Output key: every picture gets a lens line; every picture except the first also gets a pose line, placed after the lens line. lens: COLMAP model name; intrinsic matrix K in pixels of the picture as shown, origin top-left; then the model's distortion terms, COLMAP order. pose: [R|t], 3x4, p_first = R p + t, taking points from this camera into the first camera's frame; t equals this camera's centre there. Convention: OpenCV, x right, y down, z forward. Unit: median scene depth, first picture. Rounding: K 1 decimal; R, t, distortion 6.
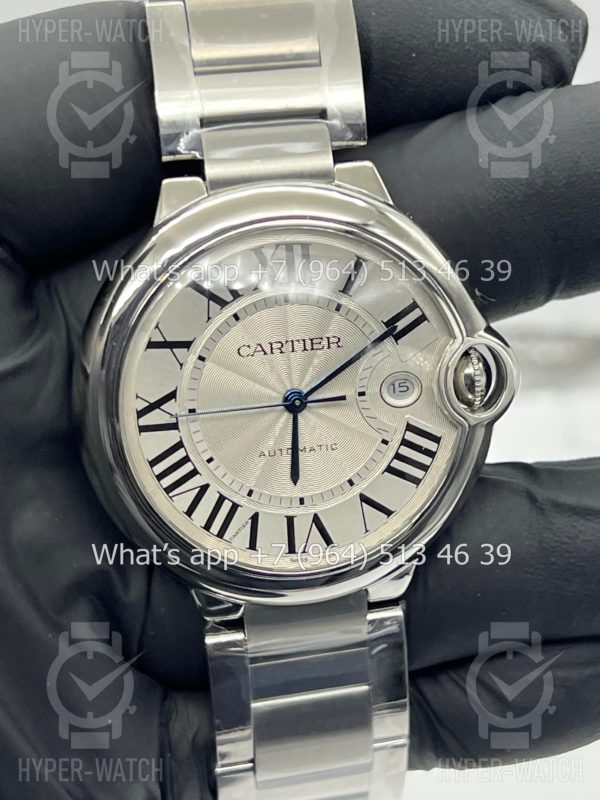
lens RADIAL K [[2191.6, 0, 305.2], [0, 2191.6, 397.5], [0, 0, 1]] dist [0.349790, 0.000000]
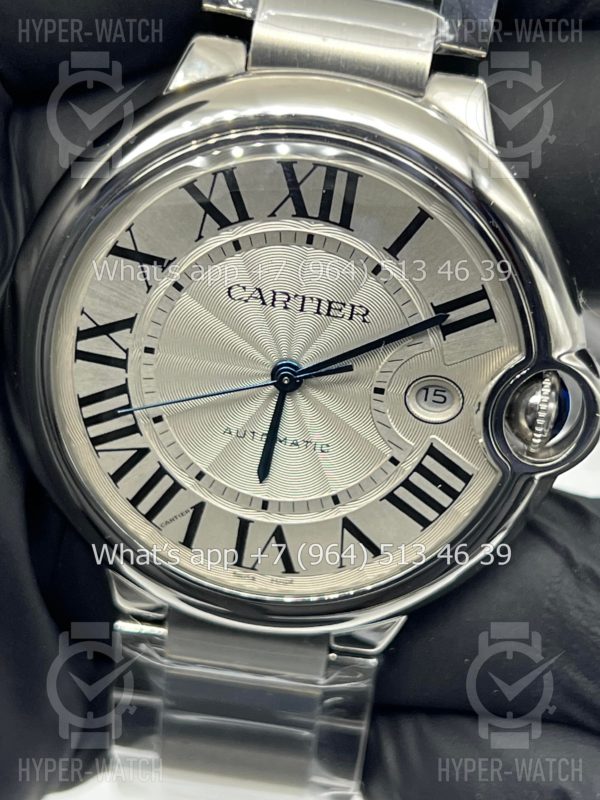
lens RADIAL K [[2191.6, 0, 298.4], [0, 2191.6, 394.1], [0, 0, 1]] dist [0.349790, 0.000000]
pose [[0.947025, 0.284915, -0.148213, 0.109087], [-0.265384, 0.954145, 0.138484, -0.094906], [0.180873, -0.091815, 0.979211, 0.279413]]
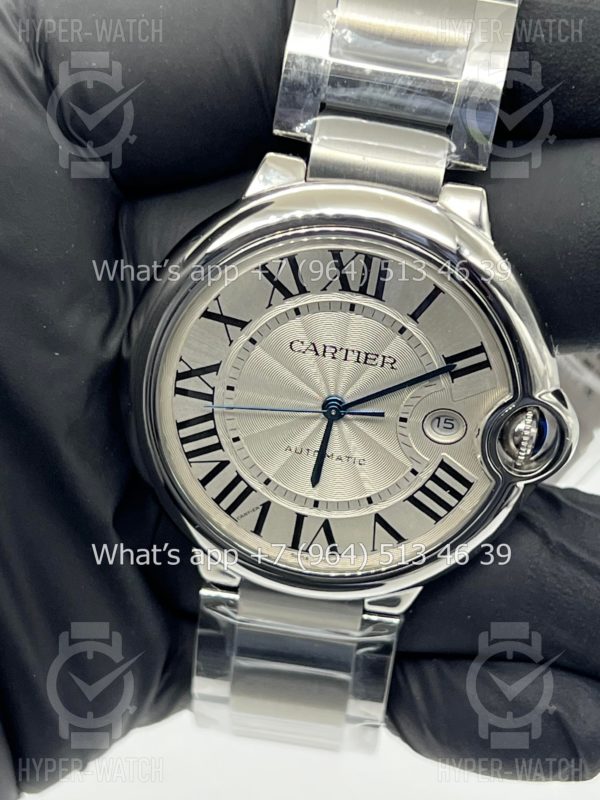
lens RADIAL K [[2191.6, 0, 294.7], [0, 2191.6, 386.7], [0, 0, 1]] dist [0.349790, 0.000000]
pose [[0.944852, 0.294529, -0.143202, 0.115399], [-0.269520, 0.947711, 0.170891, -0.168973], [0.186047, -0.122871, 0.974828, 0.045174]]
